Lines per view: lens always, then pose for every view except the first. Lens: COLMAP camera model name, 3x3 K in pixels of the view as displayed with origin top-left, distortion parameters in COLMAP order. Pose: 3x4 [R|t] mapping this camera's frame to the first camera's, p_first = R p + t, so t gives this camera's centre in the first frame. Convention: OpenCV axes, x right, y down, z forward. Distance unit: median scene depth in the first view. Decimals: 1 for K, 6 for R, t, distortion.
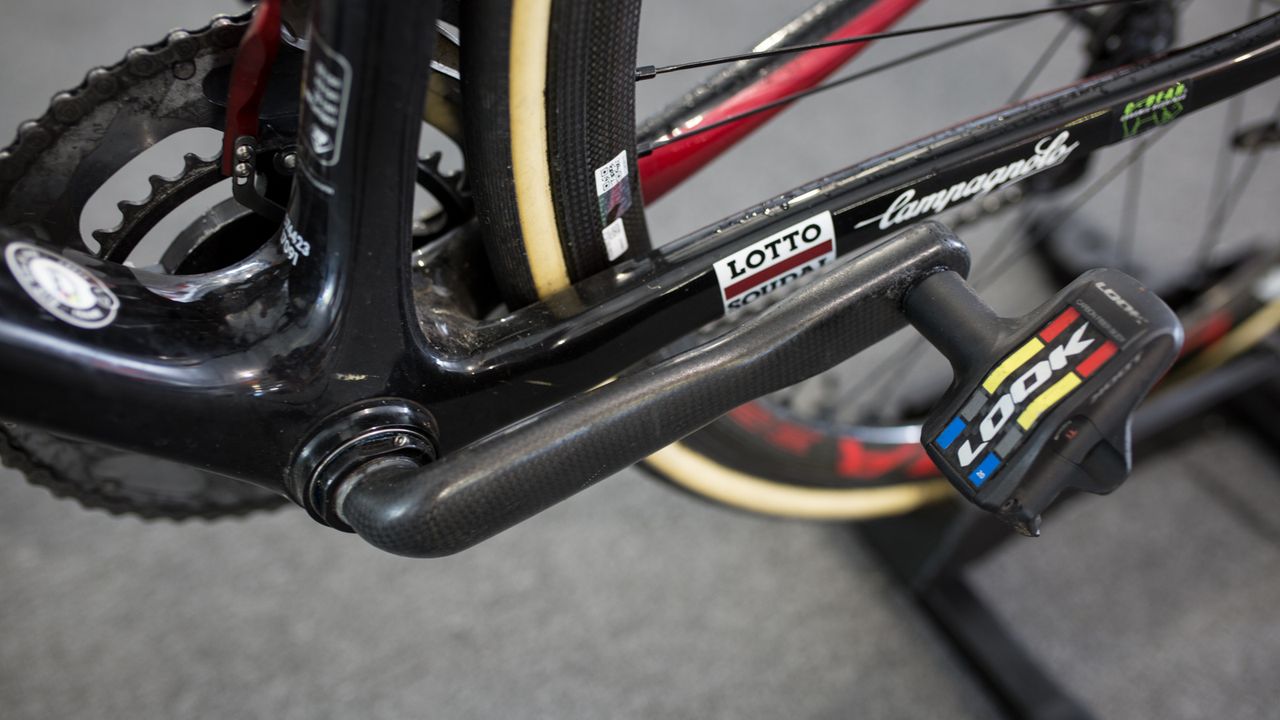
lens RADIAL K [[1282.4, 0, 633.8], [0, 1282.4, 370.0], [0, 0, 1]] dist [-0.045307, 0.000000]
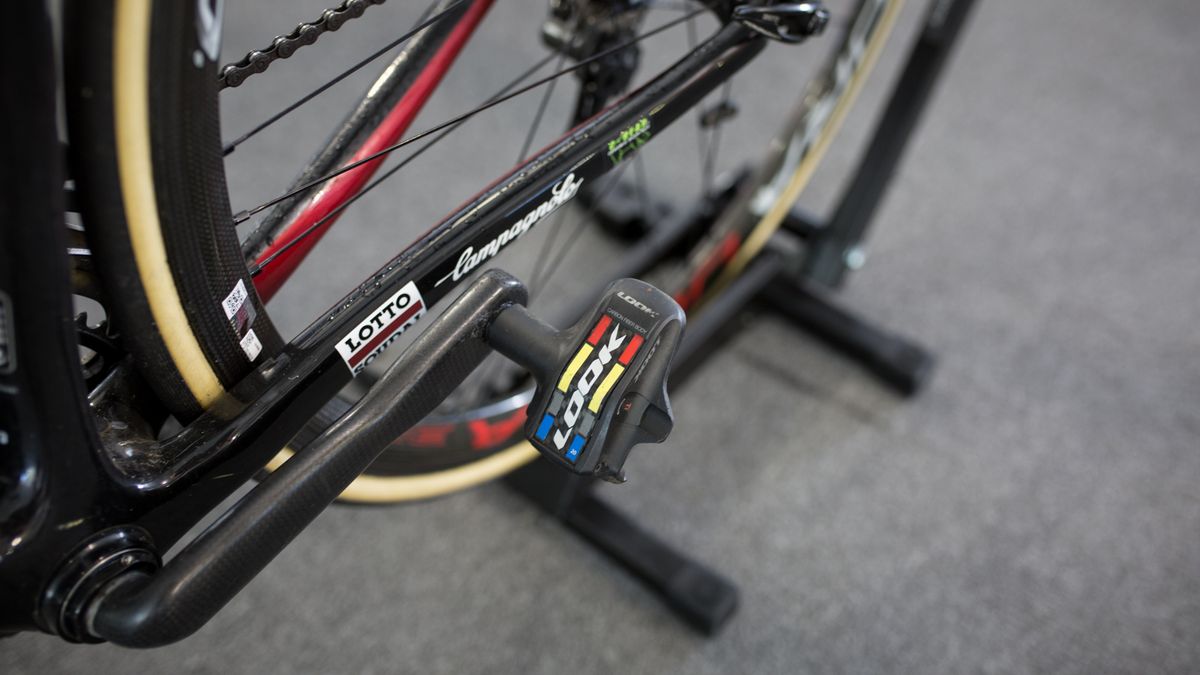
lens RADIAL K [[1202.3, 0, 602.9], [0, 1202.3, 334.4], [0, 0, 1]] dist [-0.045307, 0.000000]
pose [[0.928435, -0.264376, 0.260986, 0.001937], [0.253741, 0.964416, 0.074283, -0.113483], [-0.271338, -0.002744, 0.962480, -0.208706]]
